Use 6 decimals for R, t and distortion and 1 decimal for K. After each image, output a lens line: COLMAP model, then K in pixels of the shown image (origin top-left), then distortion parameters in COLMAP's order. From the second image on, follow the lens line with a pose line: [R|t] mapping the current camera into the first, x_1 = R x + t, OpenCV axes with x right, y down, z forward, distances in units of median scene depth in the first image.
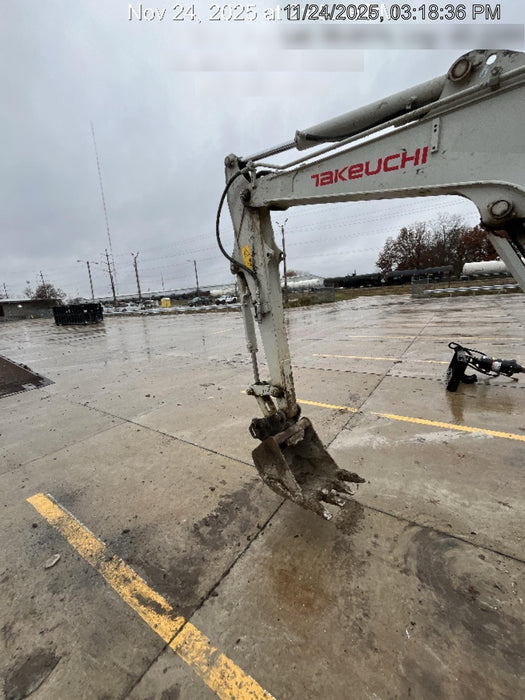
lens RADIAL K [[284.8, 0, 259.5], [0, 284.8, 349.8], [0, 0, 1]] dist [-0.002933, 0.000078]
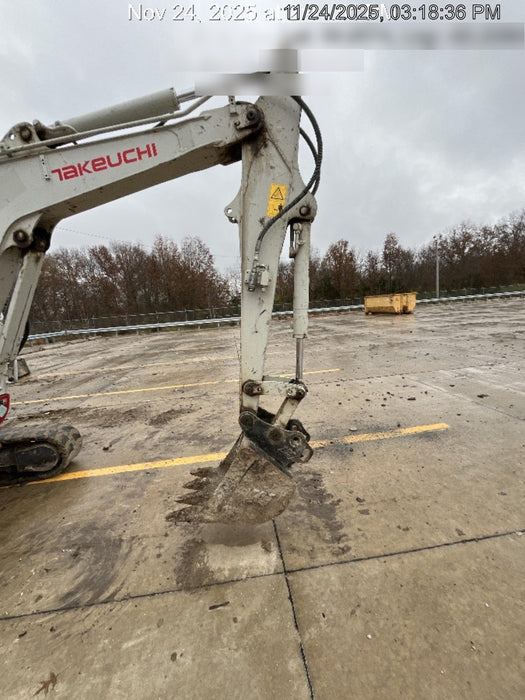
lens RADIAL K [[284.8, 0, 264.7], [0, 284.8, 349.0], [0, 0, 1]] dist [-0.002933, 0.000078]
pose [[-0.729630, 0.231520, -0.643458, 0.555617], [0.013460, 0.945625, 0.324979, -0.215075], [0.683710, 0.228453, -0.693073, 1.589045]]
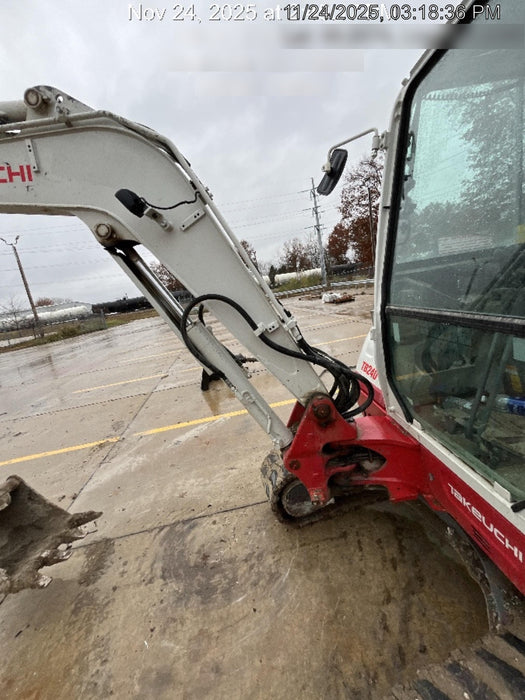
lens RADIAL K [[284.8, 0, 263.3], [0, 284.8, 349.8], [0, 0, 1]] dist [-0.002933, 0.000078]
pose [[0.728808, -0.182606, 0.659920, 0.237055], [0.231692, 0.972699, 0.013277, 0.052669], [-0.644328, 0.143222, 0.751219, -0.105368]]
